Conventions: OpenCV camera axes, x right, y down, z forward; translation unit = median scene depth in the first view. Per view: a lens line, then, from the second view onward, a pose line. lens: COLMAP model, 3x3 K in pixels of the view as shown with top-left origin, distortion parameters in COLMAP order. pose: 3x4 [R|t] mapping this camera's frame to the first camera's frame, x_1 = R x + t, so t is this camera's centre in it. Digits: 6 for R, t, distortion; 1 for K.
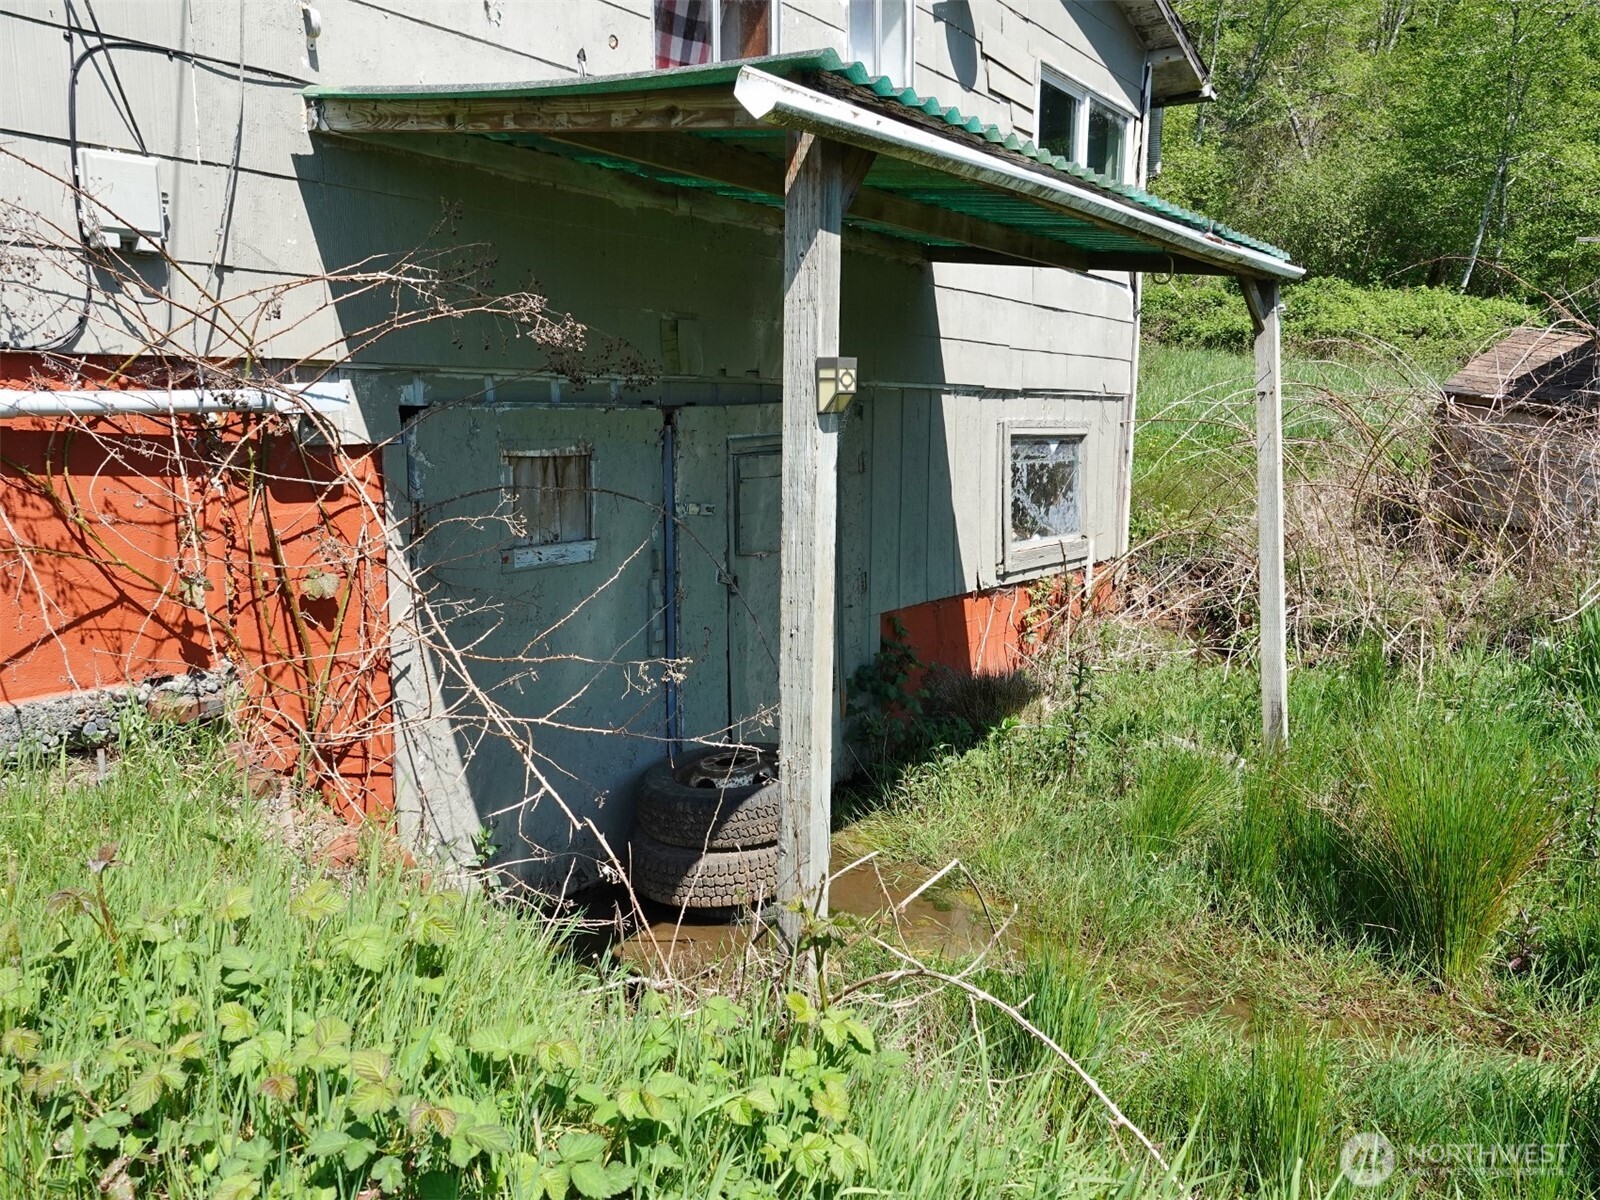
lens RADIAL K [[1246.5, 0, 804.0], [0, 1246.5, 594.3], [0, 0, 1]] dist [0.009701, -0.012465]
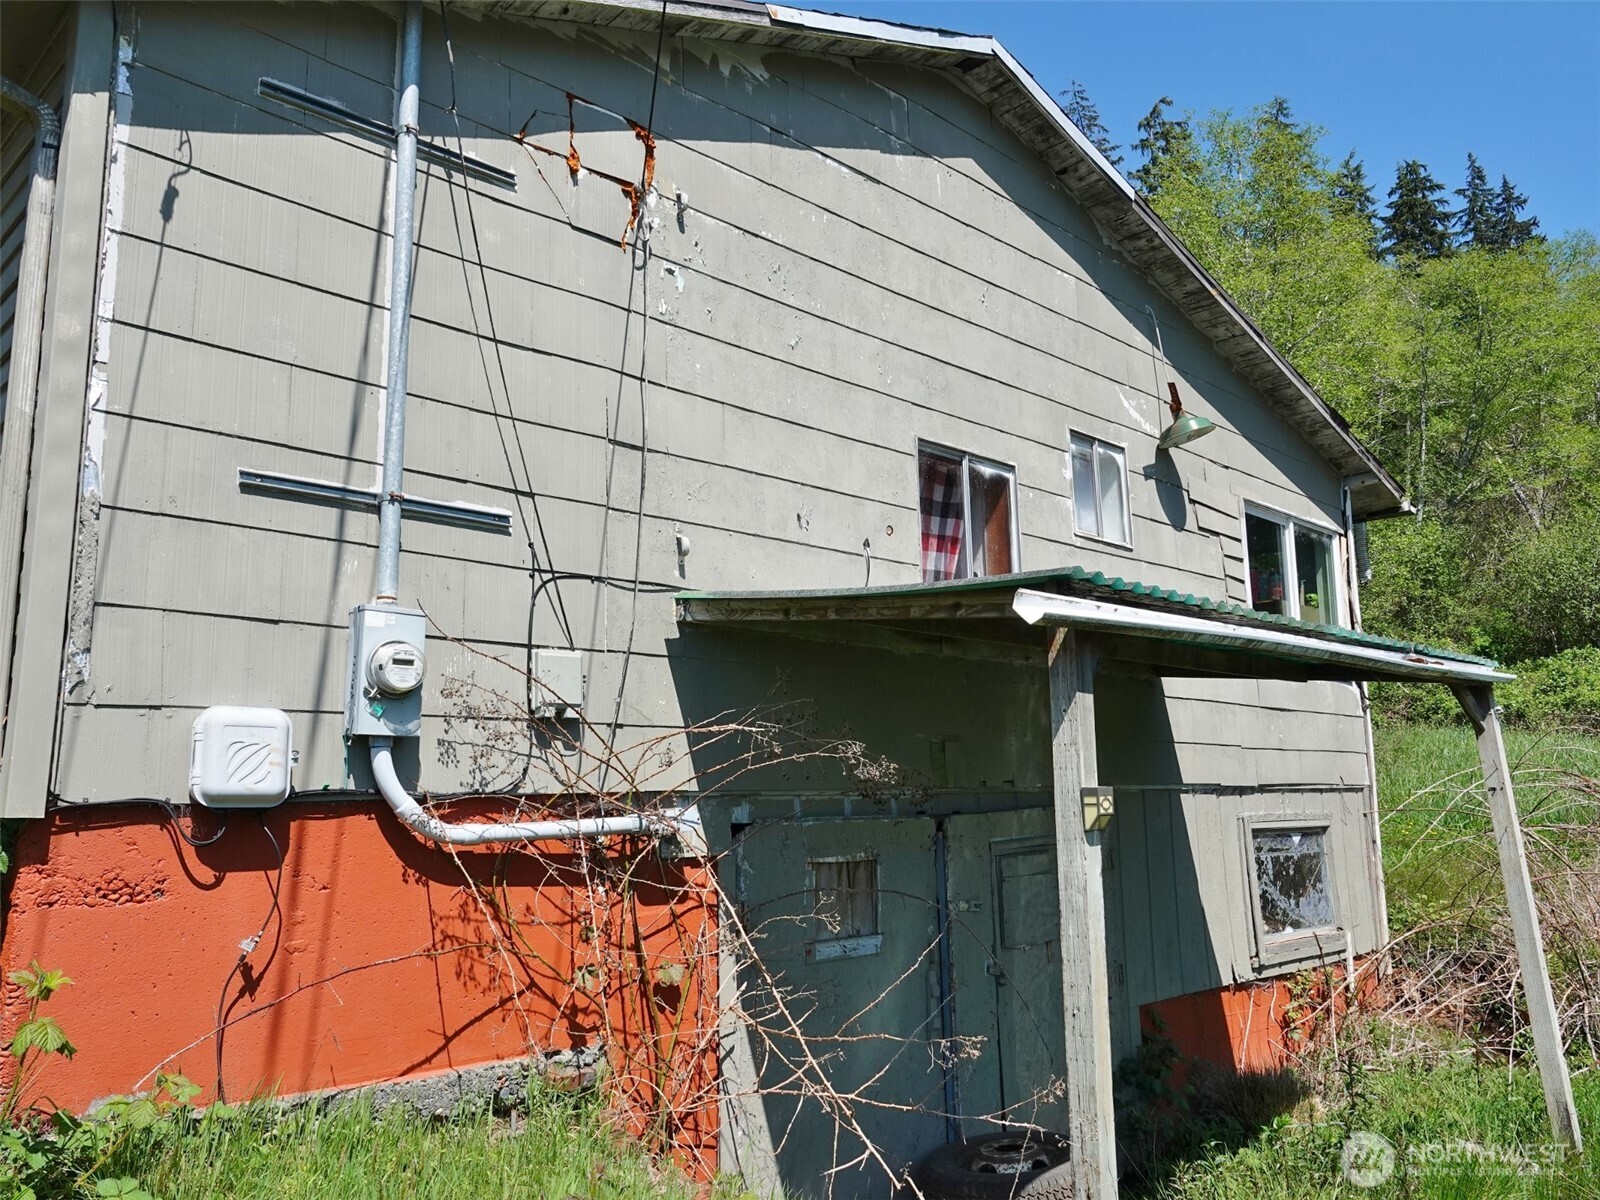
lens RADIAL K [[1246.5, 0, 802.2], [0, 1246.5, 593.8], [0, 0, 1]] dist [0.009701, -0.012465]
pose [[0.983363, -0.053690, -0.173537, -0.025593], [-0.001802, 0.952393, -0.304869, 0.009087], [0.181644, 0.300109, 0.936451, -0.213893]]
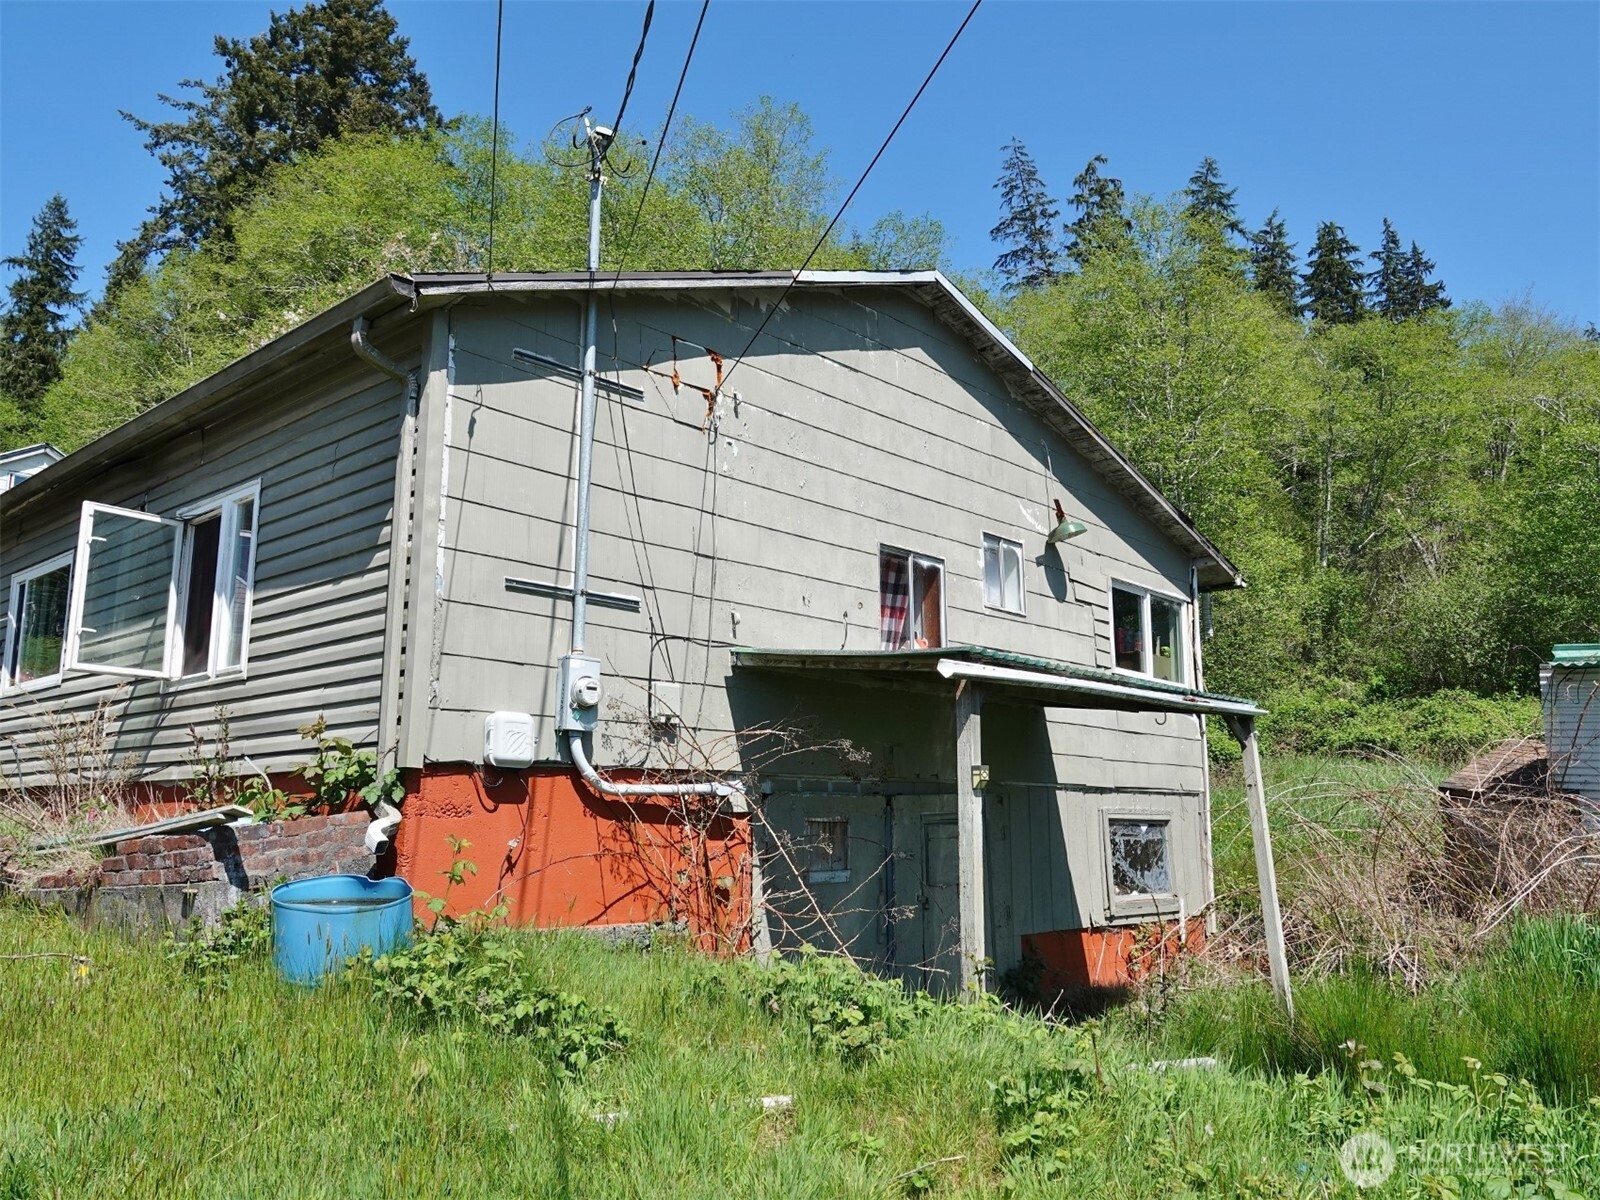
lens RADIAL K [[1246.5, 0, 793.9], [0, 1246.5, 591.2], [0, 0, 1]] dist [0.009701, -0.012465]
pose [[0.991339, -0.030338, -0.127774, -0.008304], [-0.012821, 0.945946, -0.324072, 0.181269], [0.130699, 0.322903, 0.937364, -0.925096]]
